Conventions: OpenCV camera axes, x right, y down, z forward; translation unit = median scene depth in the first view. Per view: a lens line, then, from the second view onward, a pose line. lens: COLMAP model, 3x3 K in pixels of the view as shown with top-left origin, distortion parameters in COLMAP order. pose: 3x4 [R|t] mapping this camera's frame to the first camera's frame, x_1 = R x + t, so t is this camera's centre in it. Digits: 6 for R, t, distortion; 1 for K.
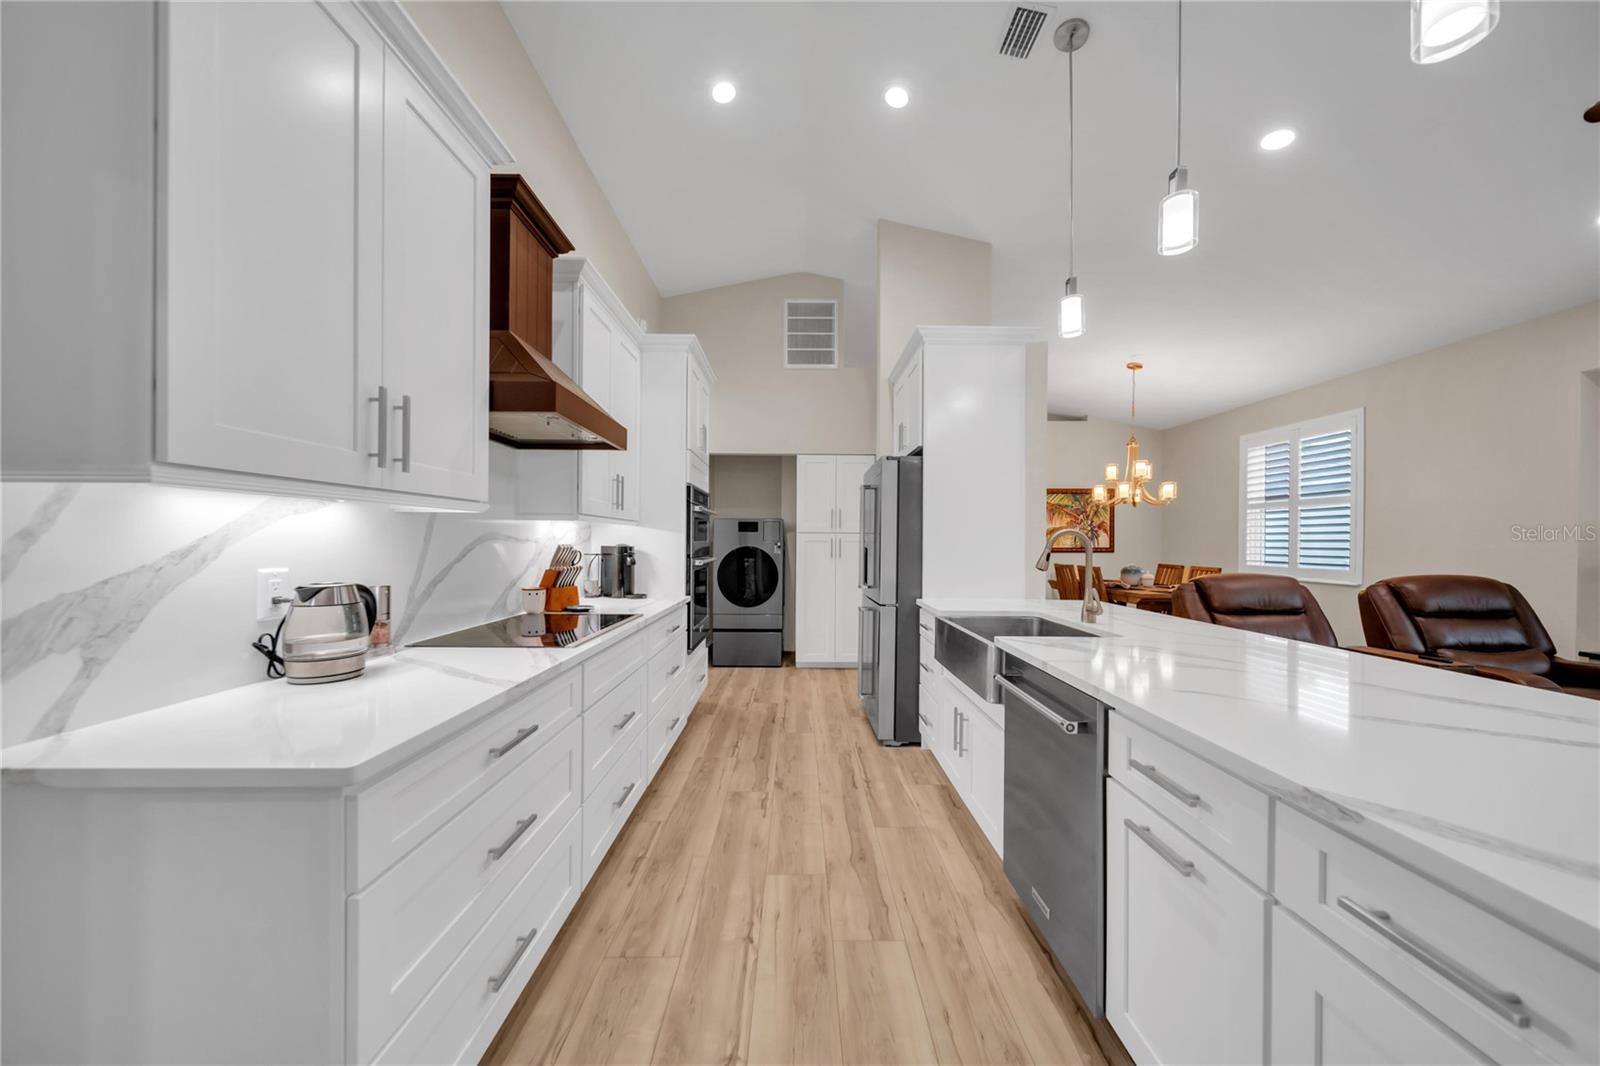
lens RADIAL K [[552.9, 0, 804.6], [0, 552.9, 542.2], [0, 0, 1]] dist [0.000826, -0.000928]
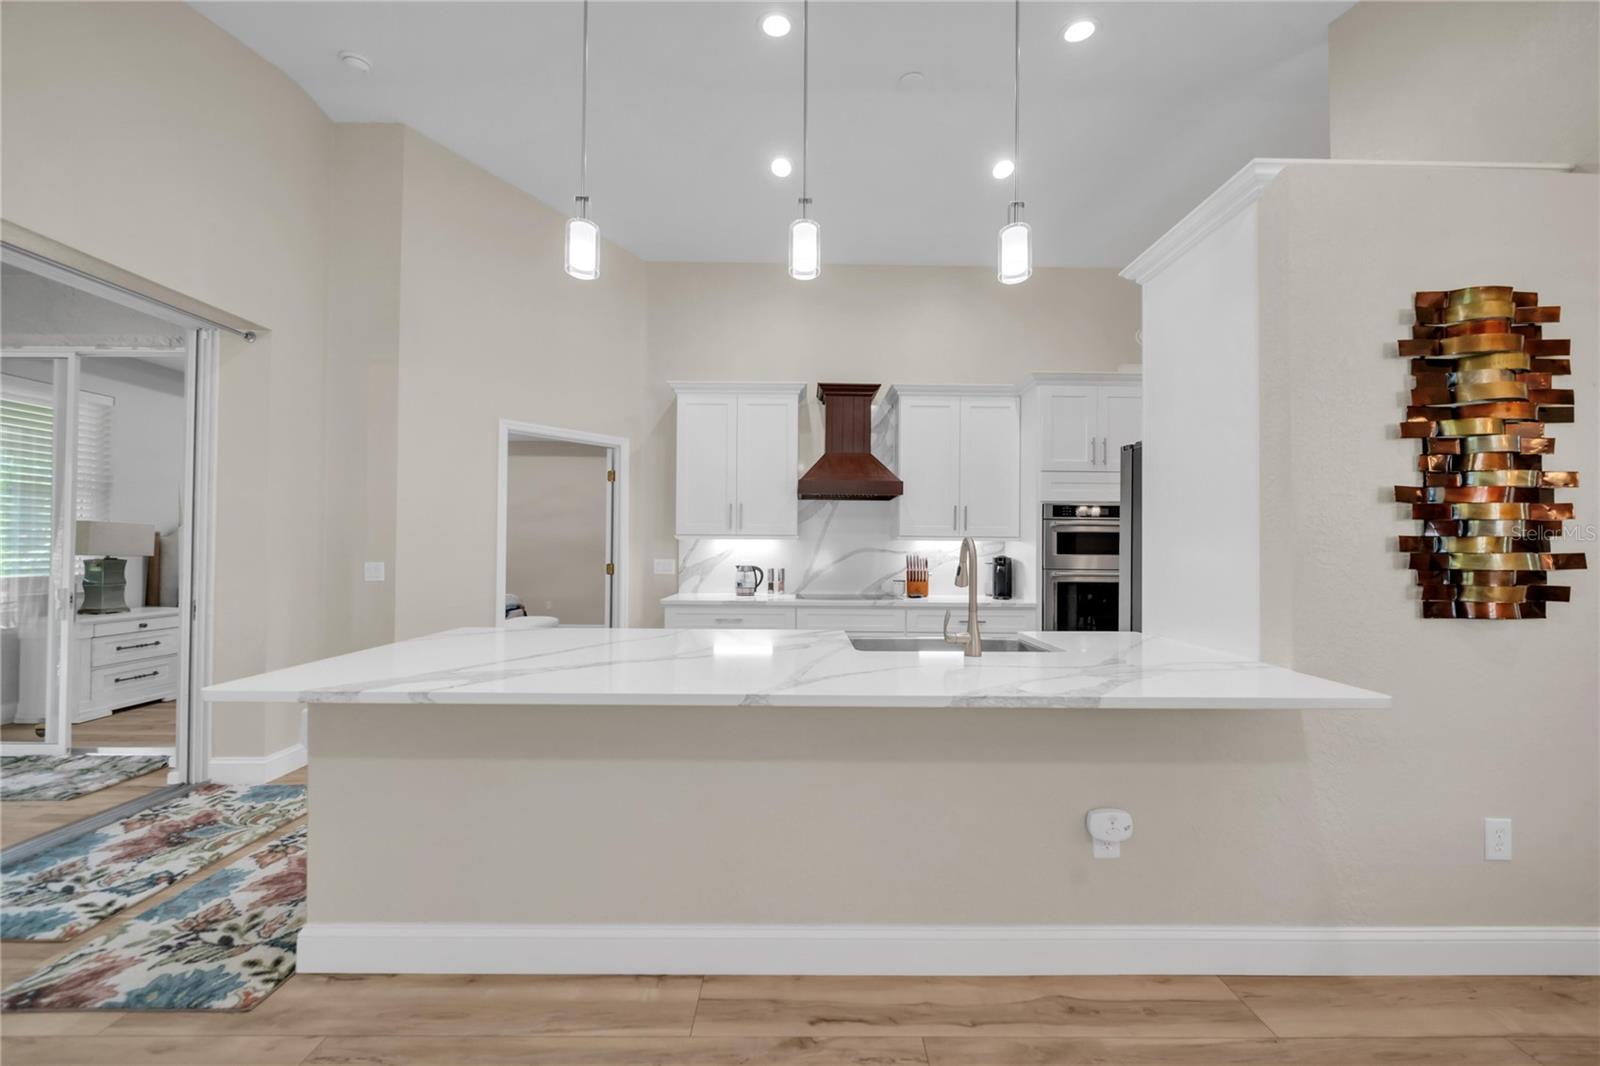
lens RADIAL K [[552.9, 0, 804.6], [0, 552.9, 542.2], [0, 0, 1]] dist [0.000826, -0.000928]
pose [[-0.005264, -0.019472, -0.999797, 0.940474], [-0.009770, 0.999764, -0.019420, 0.000664], [0.999938, 0.009666, -0.005453, 0.553870]]
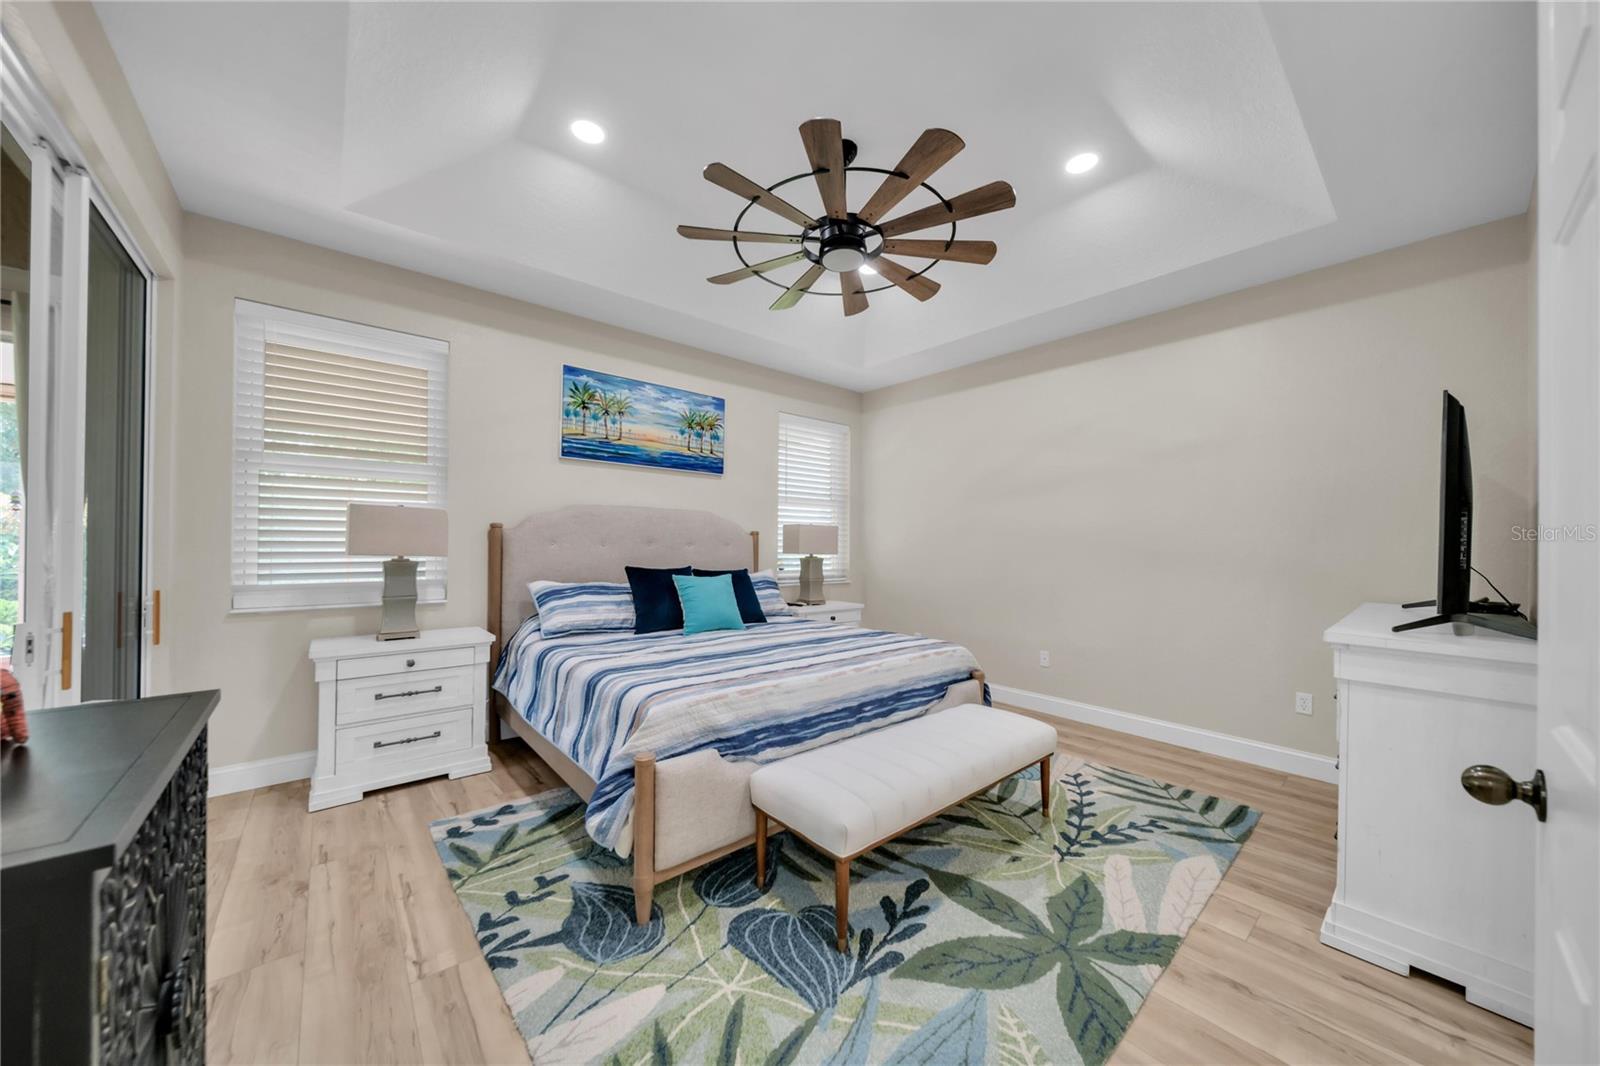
lens RADIAL K [[552.9, 0, 804.6], [0, 552.9, 542.2], [0, 0, 1]] dist [0.000826, -0.000928]
pose [[-0.767001, -0.018276, -0.641386, -0.249080], [-0.018617, 0.999807, -0.006225, -0.005044], [0.641376, 0.007166, -0.767193, 0.039024]]
